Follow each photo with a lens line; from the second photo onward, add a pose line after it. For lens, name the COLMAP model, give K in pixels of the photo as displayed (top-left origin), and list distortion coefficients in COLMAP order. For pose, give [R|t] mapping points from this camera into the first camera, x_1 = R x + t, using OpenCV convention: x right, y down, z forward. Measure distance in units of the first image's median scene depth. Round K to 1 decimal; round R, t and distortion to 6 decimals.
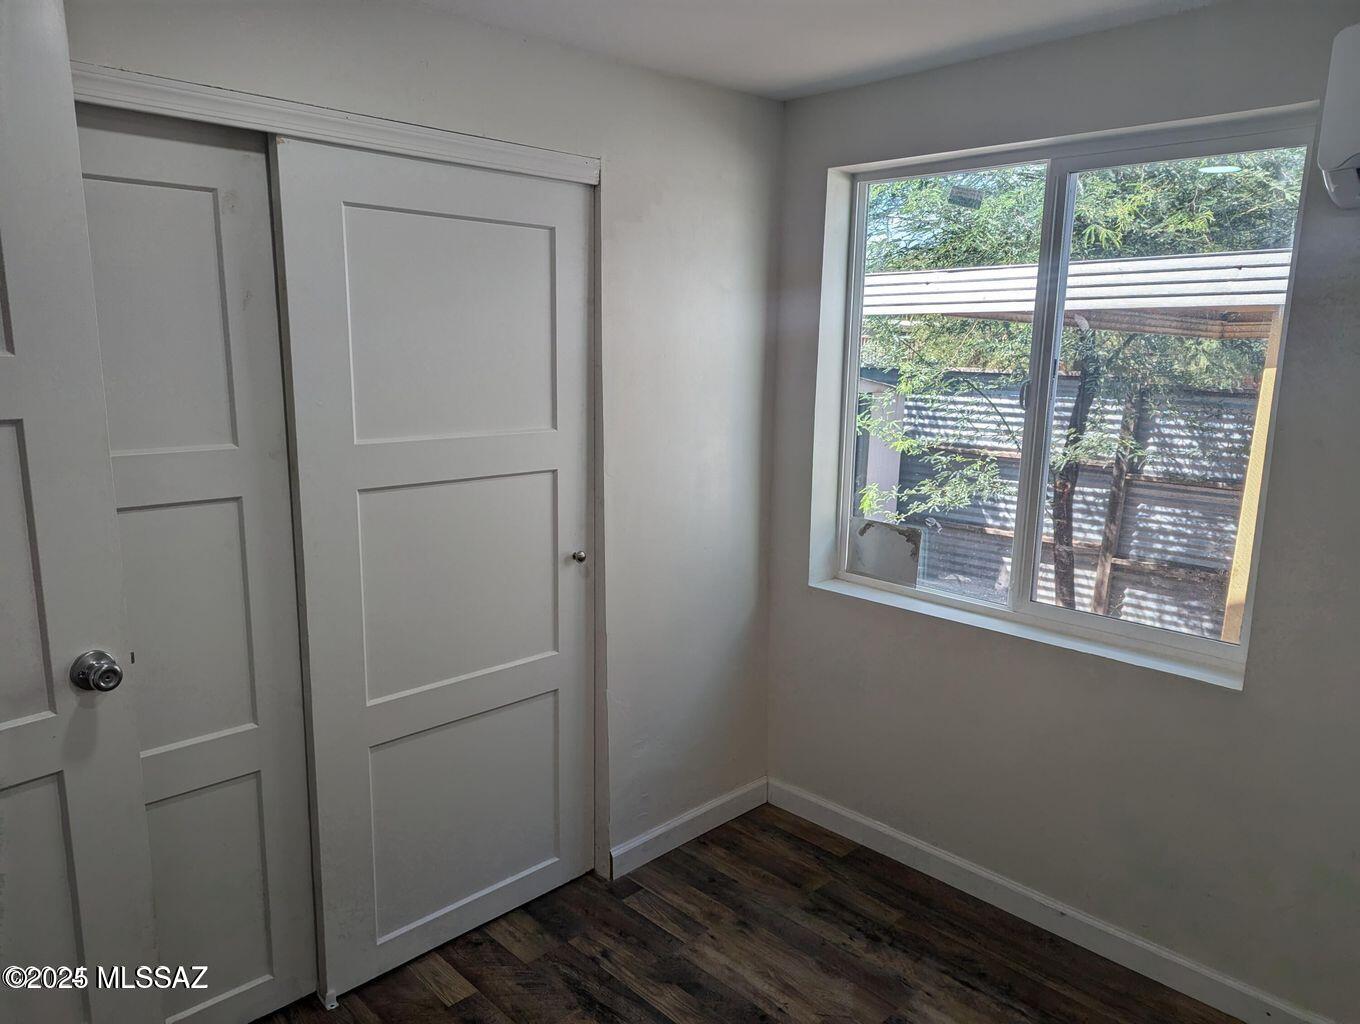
lens RADIAL K [[956.0, 0, 676.8], [0, 956.0, 516.8], [0, 0, 1]] dist [0.062263, -0.037352]
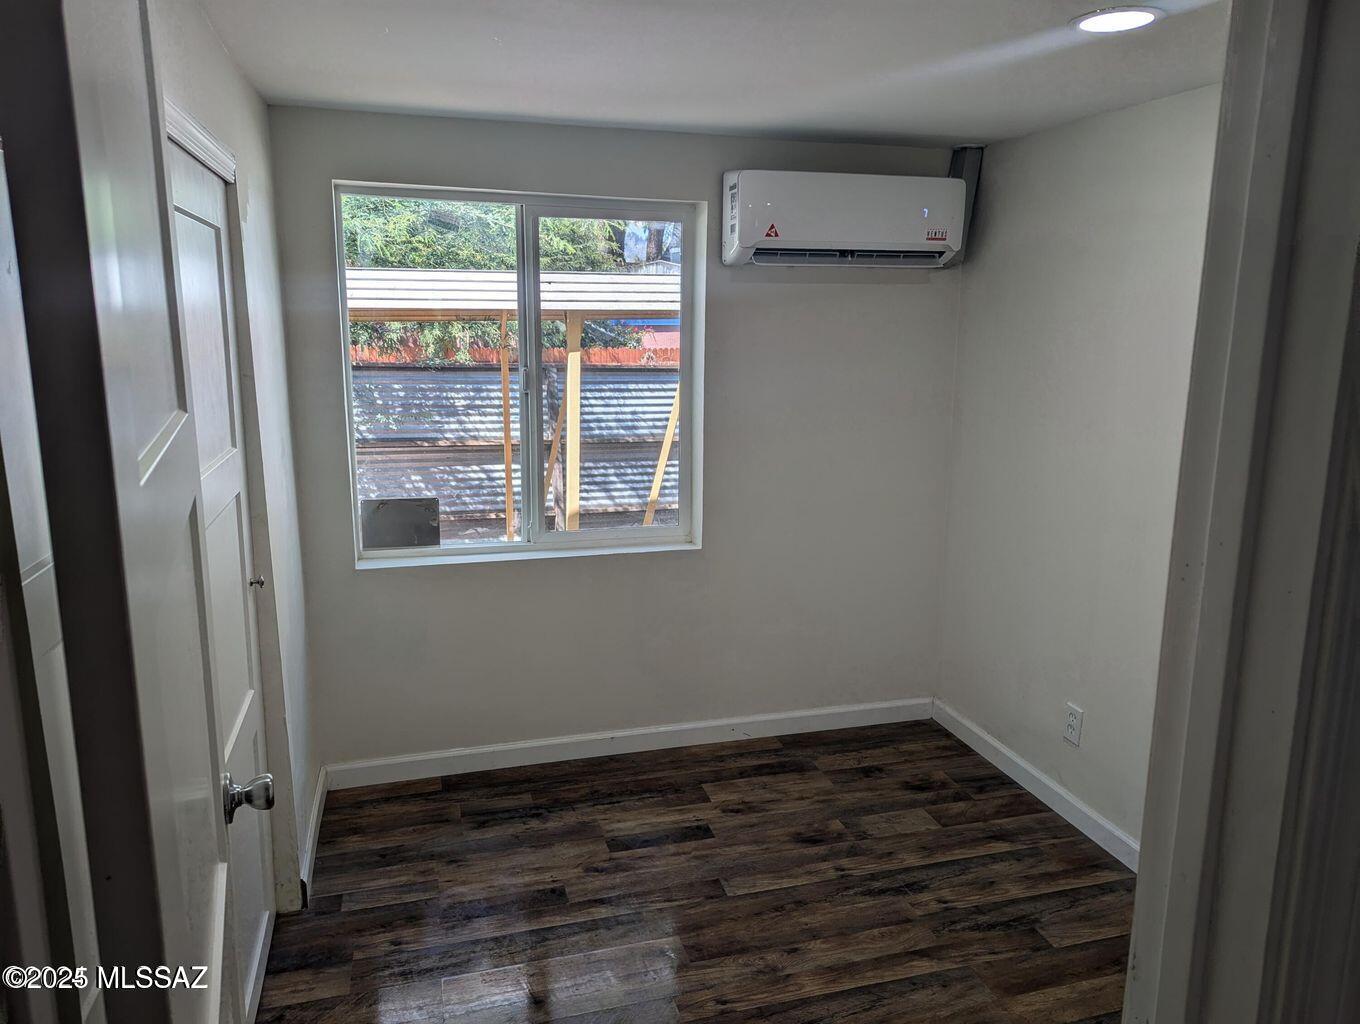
lens RADIAL K [[956.0, 0, 676.8], [0, 956.0, 516.8], [0, 0, 1]] dist [0.062263, -0.037352]
pose [[0.468397, -0.176753, 0.865657, -0.719091], [0.157157, 0.980828, 0.115233, -0.060607], [-0.869429, 0.082069, 0.487195, 0.196750]]
